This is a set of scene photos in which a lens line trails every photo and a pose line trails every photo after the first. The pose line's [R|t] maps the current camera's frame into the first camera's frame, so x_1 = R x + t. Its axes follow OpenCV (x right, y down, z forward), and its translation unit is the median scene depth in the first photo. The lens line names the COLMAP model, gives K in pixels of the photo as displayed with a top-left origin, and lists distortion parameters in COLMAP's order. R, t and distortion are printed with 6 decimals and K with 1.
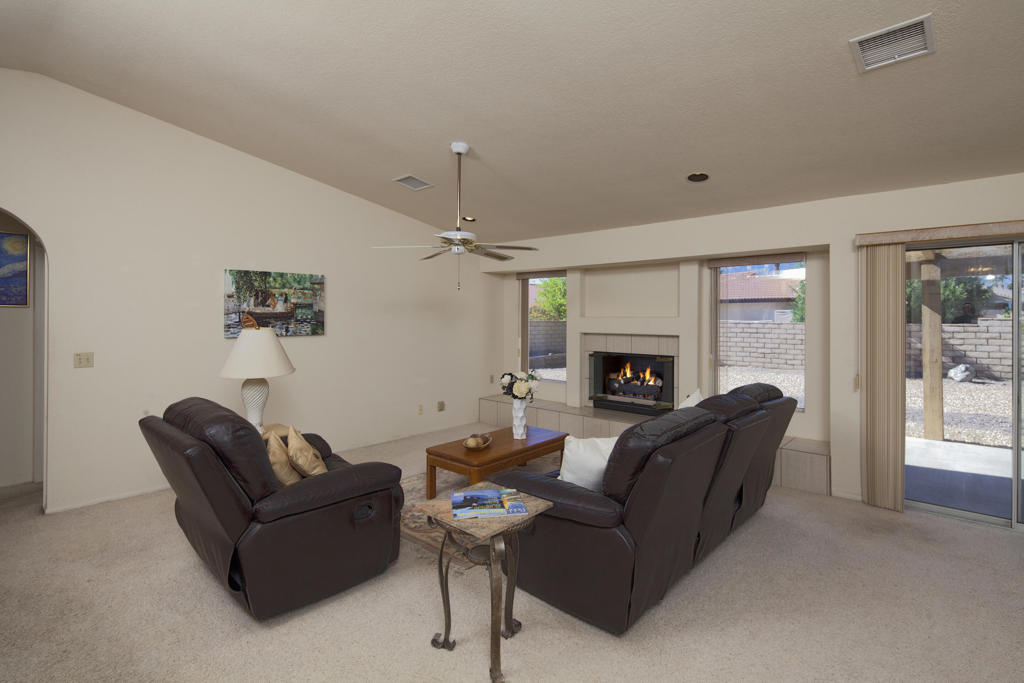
lens RADIAL K [[499.1, 0, 509.8], [0, 499.1, 313.6], [0, 0, 1]] dist [-0.001413, -0.000834]
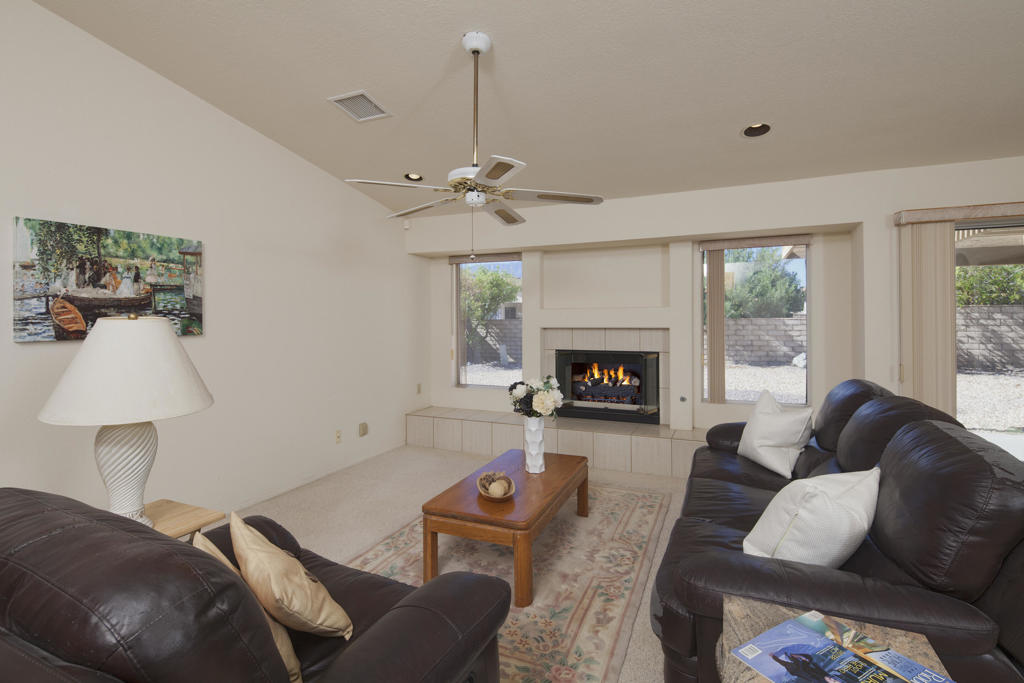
lens RADIAL K [[499.1, 0, 509.8], [0, 499.1, 313.6], [0, 0, 1]] dist [-0.001413, -0.000834]
pose [[0.948140, -0.006316, 0.317790, -0.215828], [0.007048, 0.999974, -0.001153, 0.019918], [-0.317775, 0.003333, 0.948160, 0.290658]]
